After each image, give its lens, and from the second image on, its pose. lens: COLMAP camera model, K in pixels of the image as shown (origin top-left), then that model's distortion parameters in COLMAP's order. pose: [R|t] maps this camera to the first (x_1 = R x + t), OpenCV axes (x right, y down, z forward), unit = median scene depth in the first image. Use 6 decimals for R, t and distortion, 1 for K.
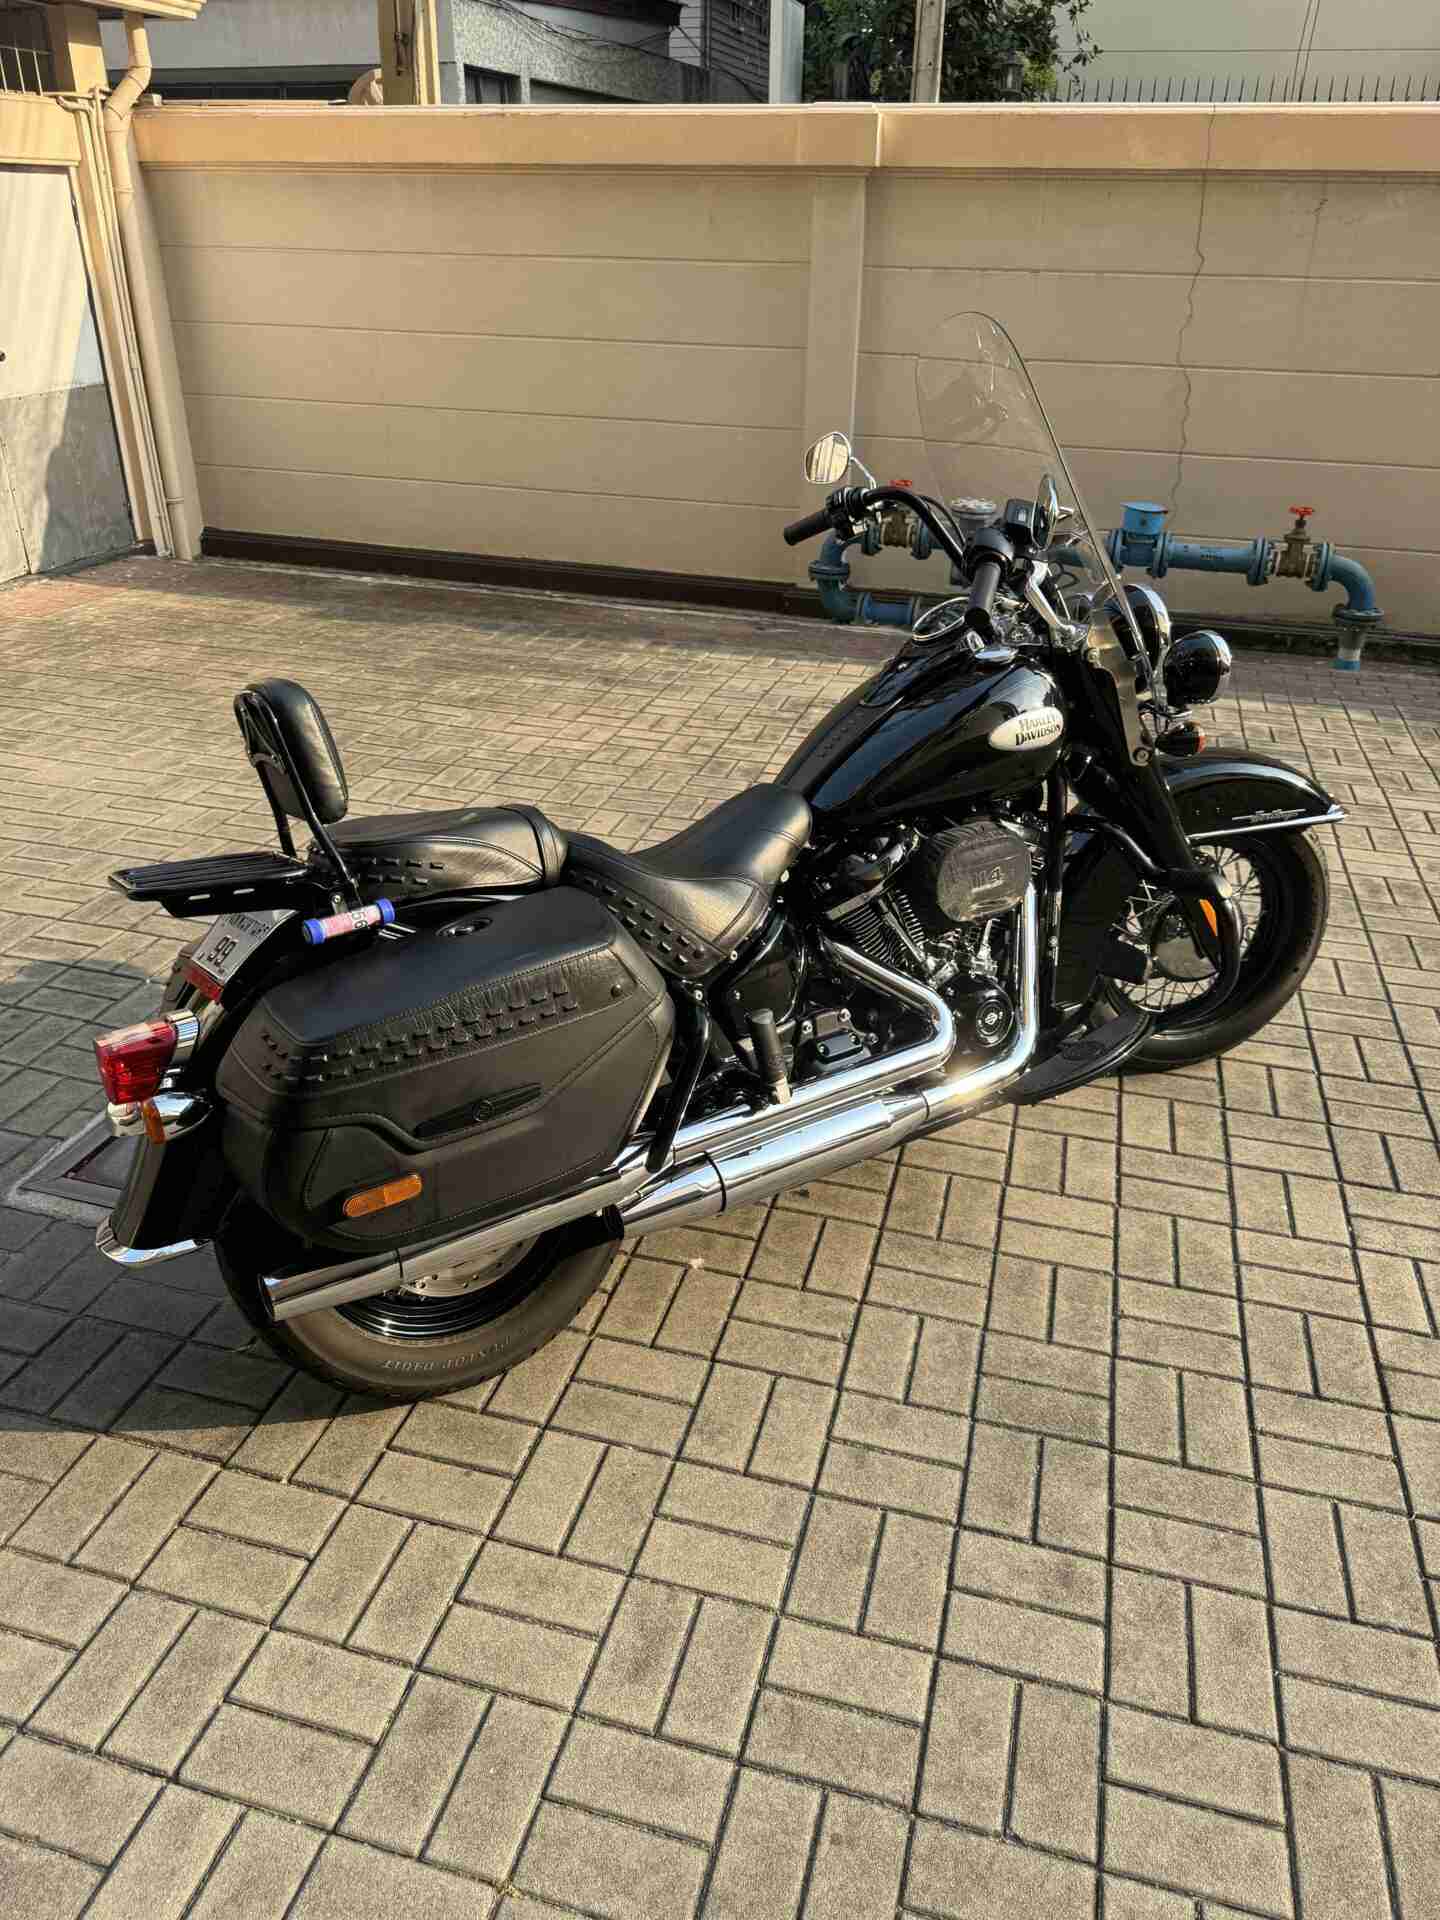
lens RADIAL K [[1361.8, 0, 723.1], [0, 1361.8, 960.2], [0, 0, 1]] dist [0.001075, -0.001125]
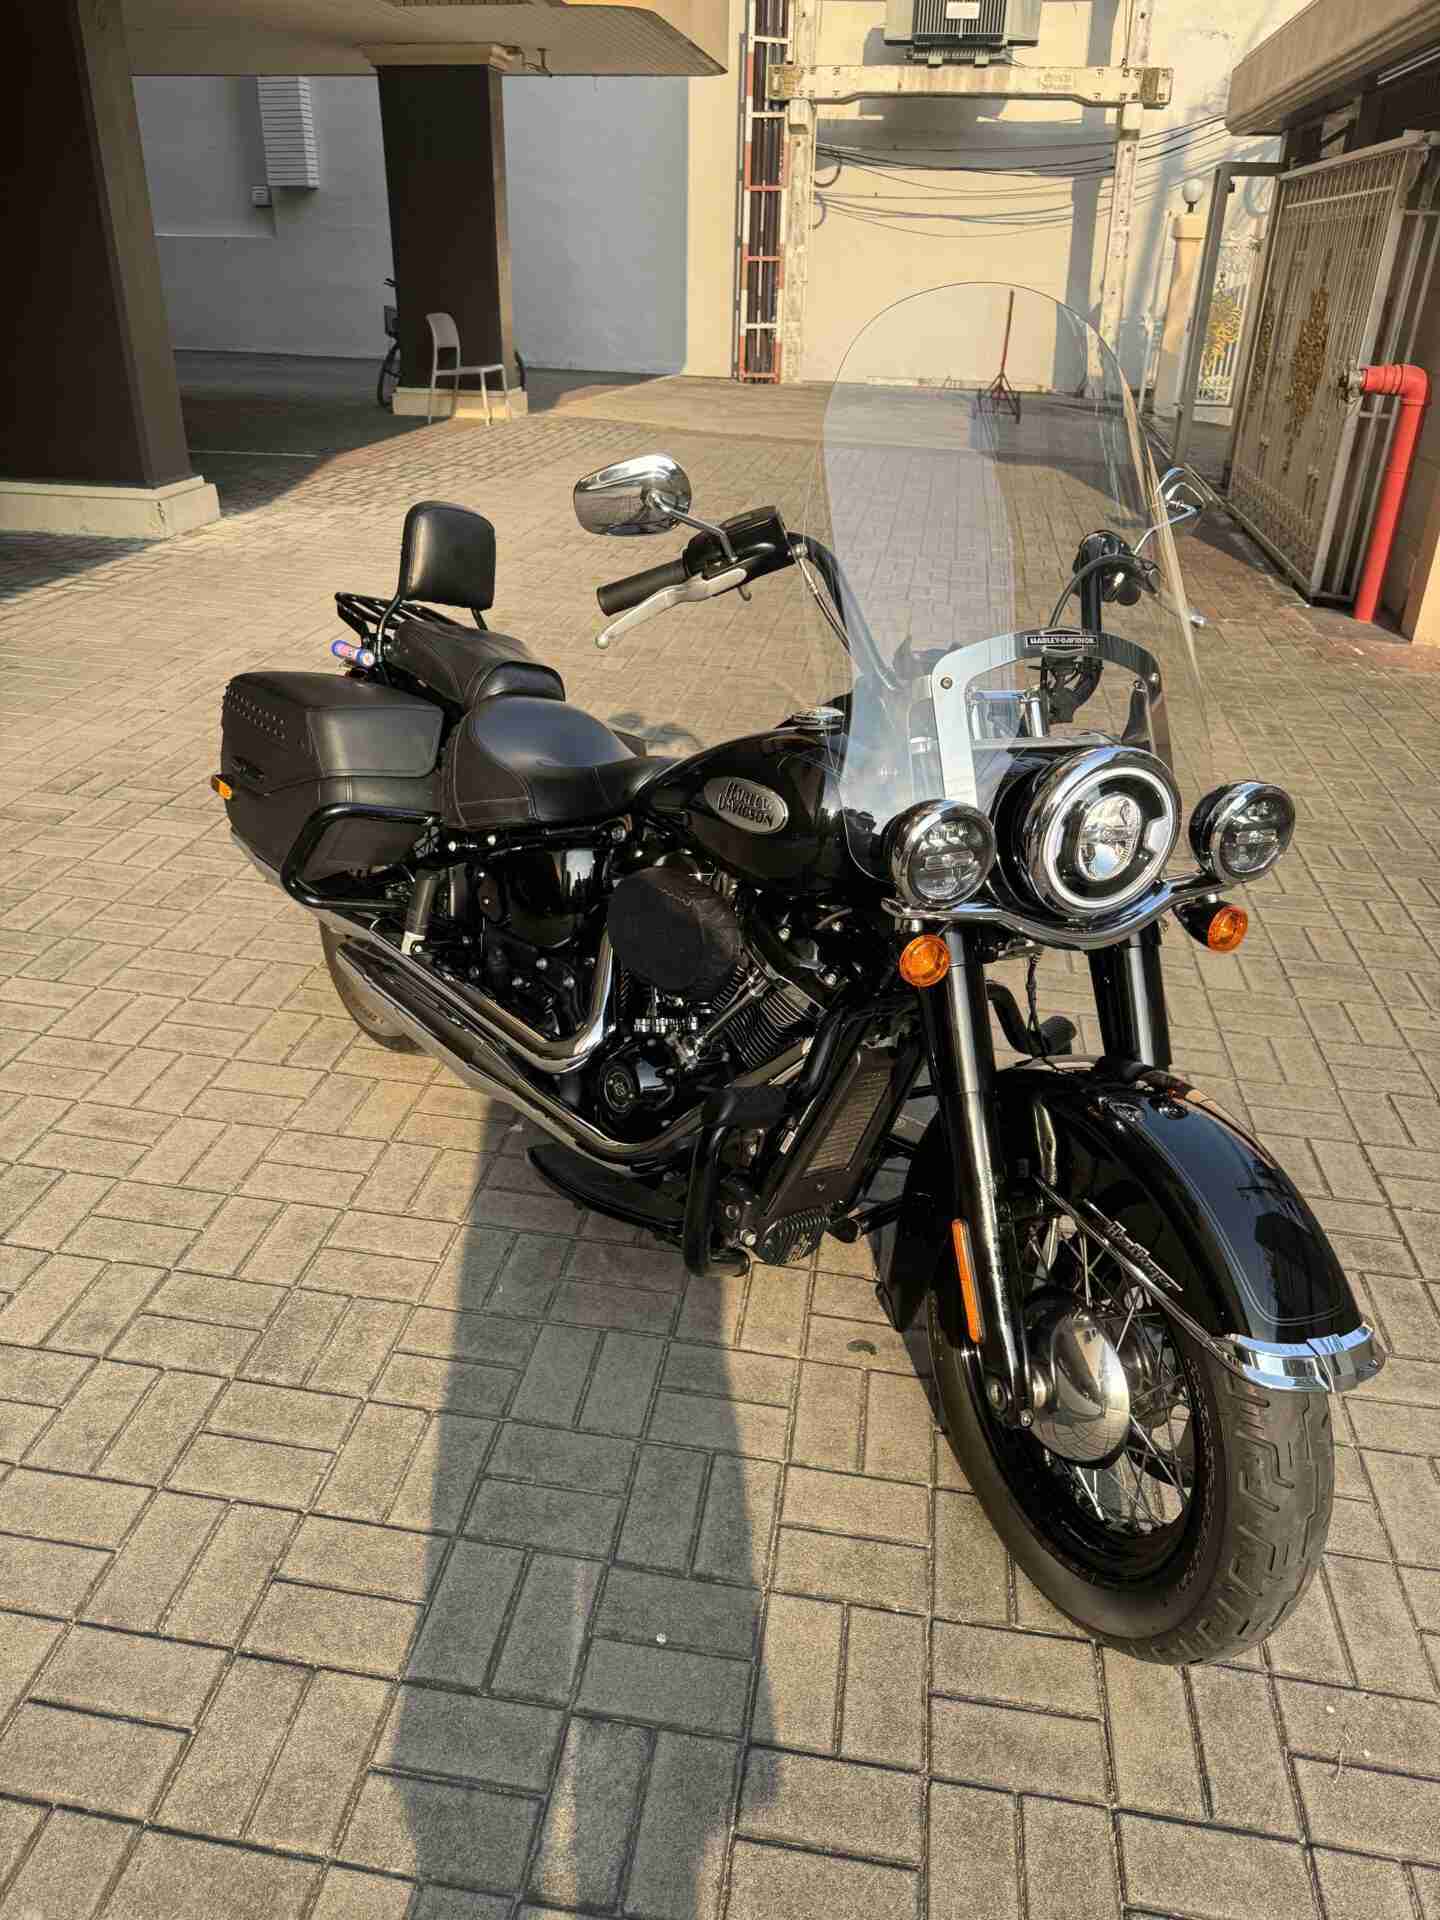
lens RADIAL K [[1361.8, 0, 721.5], [0, 1361.8, 959.7], [0, 0, 1]] dist [0.001075, -0.001125]
pose [[0.119648, 0.441175, -0.889410, 1.070807], [-0.491150, 0.804847, 0.333157, -0.388997], [0.862819, 0.396972, 0.312981, 0.871940]]
